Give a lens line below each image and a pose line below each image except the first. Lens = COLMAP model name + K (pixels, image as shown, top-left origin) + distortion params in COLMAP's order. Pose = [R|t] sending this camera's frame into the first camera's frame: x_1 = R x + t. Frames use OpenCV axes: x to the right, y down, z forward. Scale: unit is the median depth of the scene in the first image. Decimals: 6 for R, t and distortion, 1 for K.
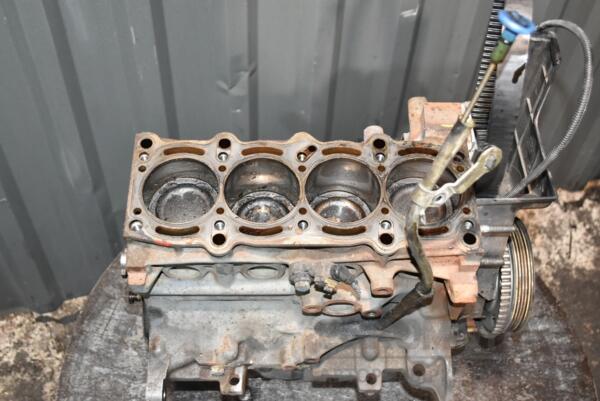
lens RADIAL K [[747.0, 0, 301.7], [0, 747.0, 200.6], [0, 0, 1]] dist [-0.027646, 0.000000]
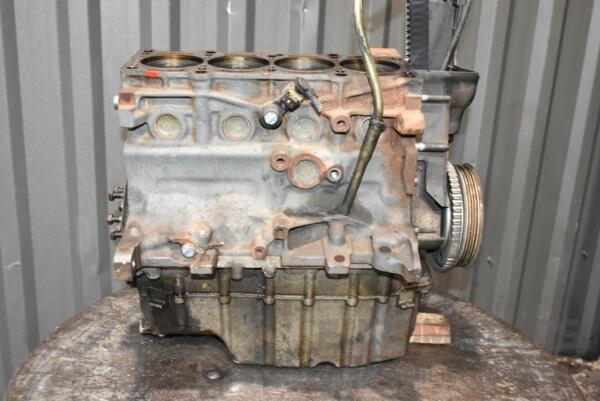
lens RADIAL K [[625.8, 0, 297.7], [0, 625.8, 200.4], [0, 0, 1]] dist [-0.012666, 0.000000]
pose [[0.999648, -0.004591, 0.026118, 0.013986], [0.019094, 0.808088, -0.588753, 0.677683], [-0.018403, 0.589045, 0.807891, 0.262633]]
